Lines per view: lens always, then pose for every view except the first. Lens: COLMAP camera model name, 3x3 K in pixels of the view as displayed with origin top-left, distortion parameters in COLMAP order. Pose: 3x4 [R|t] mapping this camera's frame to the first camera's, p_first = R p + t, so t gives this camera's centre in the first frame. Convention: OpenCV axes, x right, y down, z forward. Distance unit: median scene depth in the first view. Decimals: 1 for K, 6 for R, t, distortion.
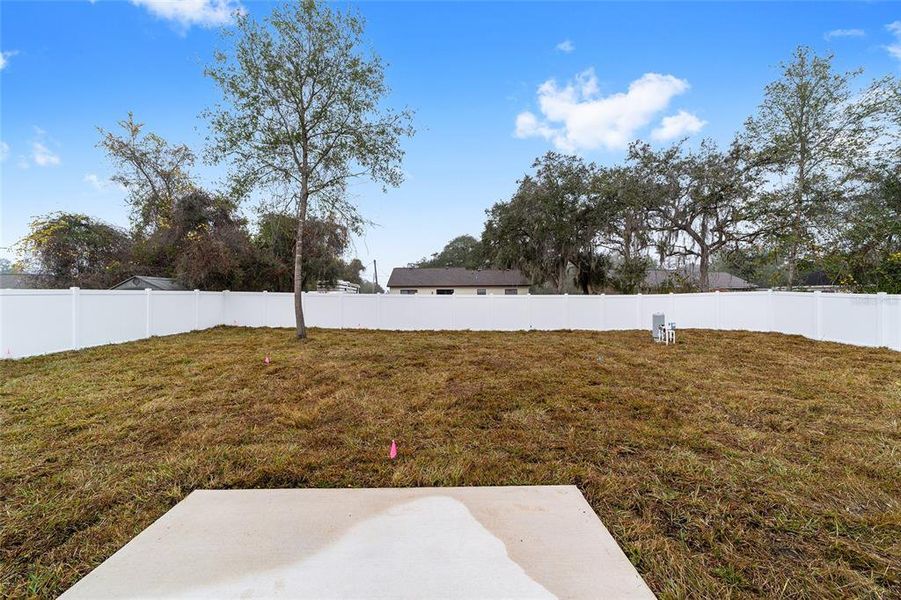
lens RADIAL K [[343.7, 0, 448.1], [0, 343.7, 299.4], [0, 0, 1]] dist [-0.007541, 0.005214]
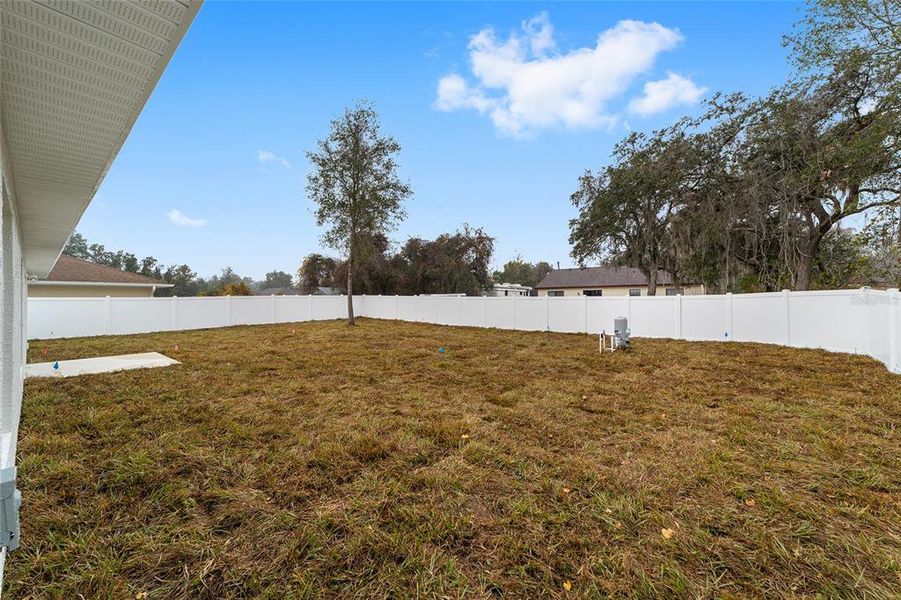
lens RADIAL K [[343.7, 0, 449.4], [0, 343.7, 297.7], [0, 0, 1]] dist [-0.007541, 0.005214]
pose [[0.762703, -0.000889, -0.646748, 0.545300], [-0.004848, 0.999963, -0.007092, -0.000205], [0.646730, 0.008544, 0.762671, 0.032146]]
